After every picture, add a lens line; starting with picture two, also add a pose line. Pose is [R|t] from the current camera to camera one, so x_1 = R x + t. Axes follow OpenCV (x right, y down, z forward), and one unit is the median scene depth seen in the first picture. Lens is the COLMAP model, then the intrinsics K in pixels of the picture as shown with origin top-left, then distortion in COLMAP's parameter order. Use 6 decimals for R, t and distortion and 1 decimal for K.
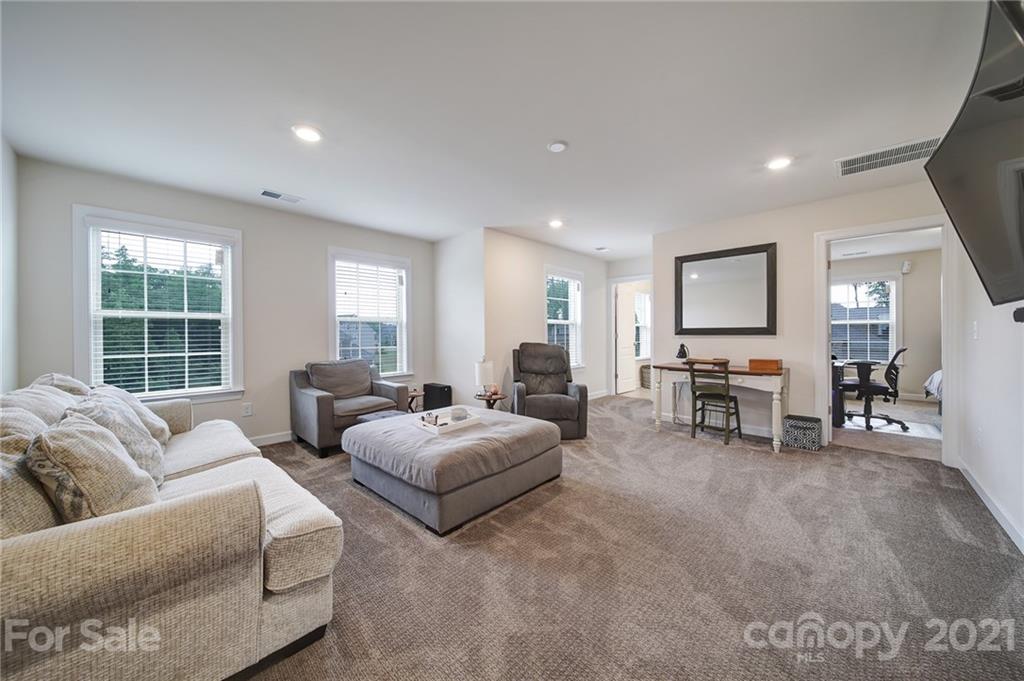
lens RADIAL K [[356.7, 0, 510.5], [0, 356.7, 336.1], [0, 0, 1]] dist [-0.002774, -0.000782]
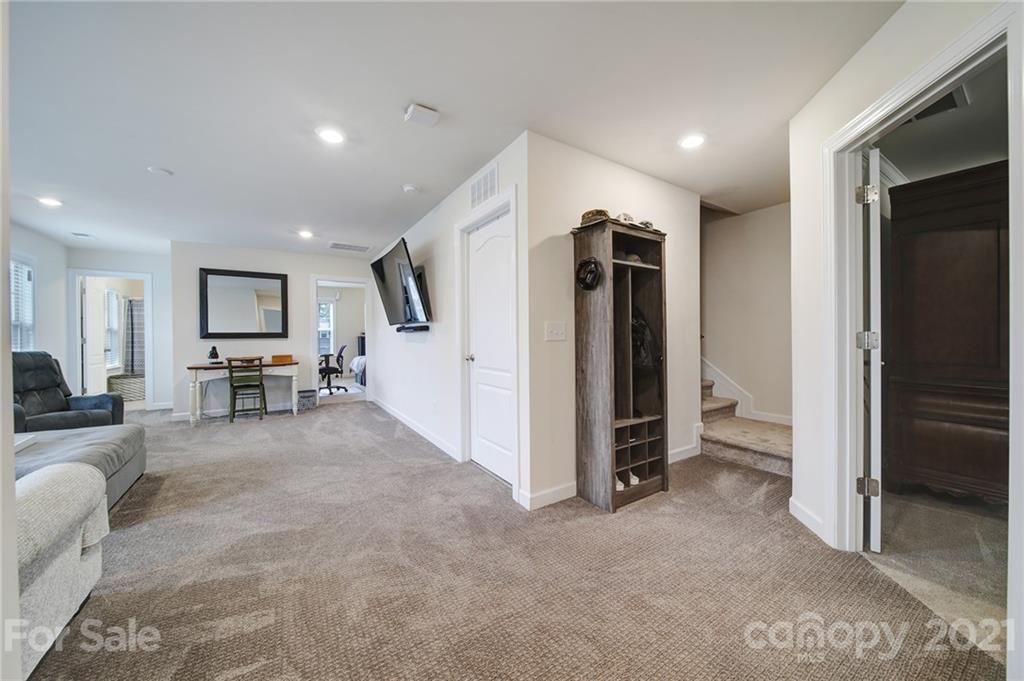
lens RADIAL K [[356.7, 0, 510.5], [0, 356.7, 336.6], [0, 0, 1]] dist [-0.002774, -0.000782]
pose [[0.224892, -0.002793, 0.974380, -0.462115], [0.012409, 0.999923, 0.000002, 0.002807], [-0.974305, 0.012091, 0.224910, -0.210749]]
